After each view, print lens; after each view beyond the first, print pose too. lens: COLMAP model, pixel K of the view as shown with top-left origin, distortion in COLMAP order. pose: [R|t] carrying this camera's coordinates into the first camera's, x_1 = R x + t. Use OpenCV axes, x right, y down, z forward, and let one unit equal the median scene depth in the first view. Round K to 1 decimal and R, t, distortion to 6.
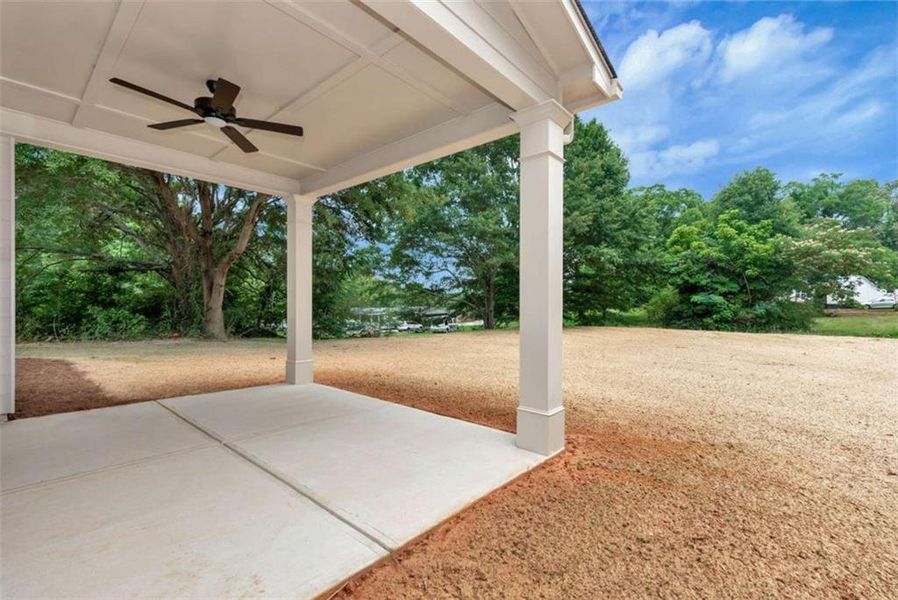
lens RADIAL K [[392.2, 0, 450.9], [0, 392.2, 301.1], [0, 0, 1]] dist [0.001012, 0.000126]
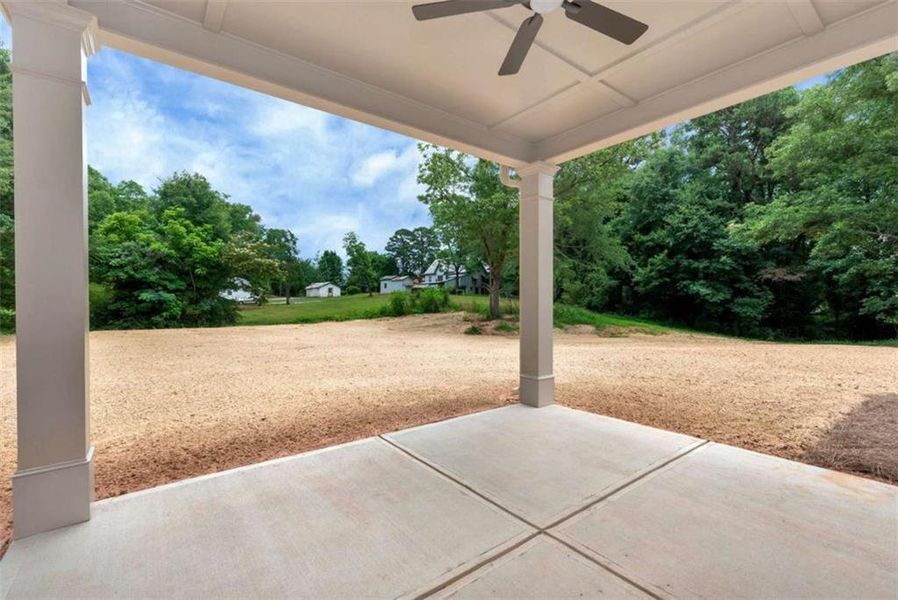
lens RADIAL K [[392.2, 0, 450.9], [0, 392.2, 301.1], [0, 0, 1]] dist [0.001012, 0.000126]
pose [[0.198387, -0.006714, 0.980101, -0.137549], [-0.001374, 0.999974, 0.007128, -0.000861], [-0.980123, -0.002761, 0.198372, 0.114828]]
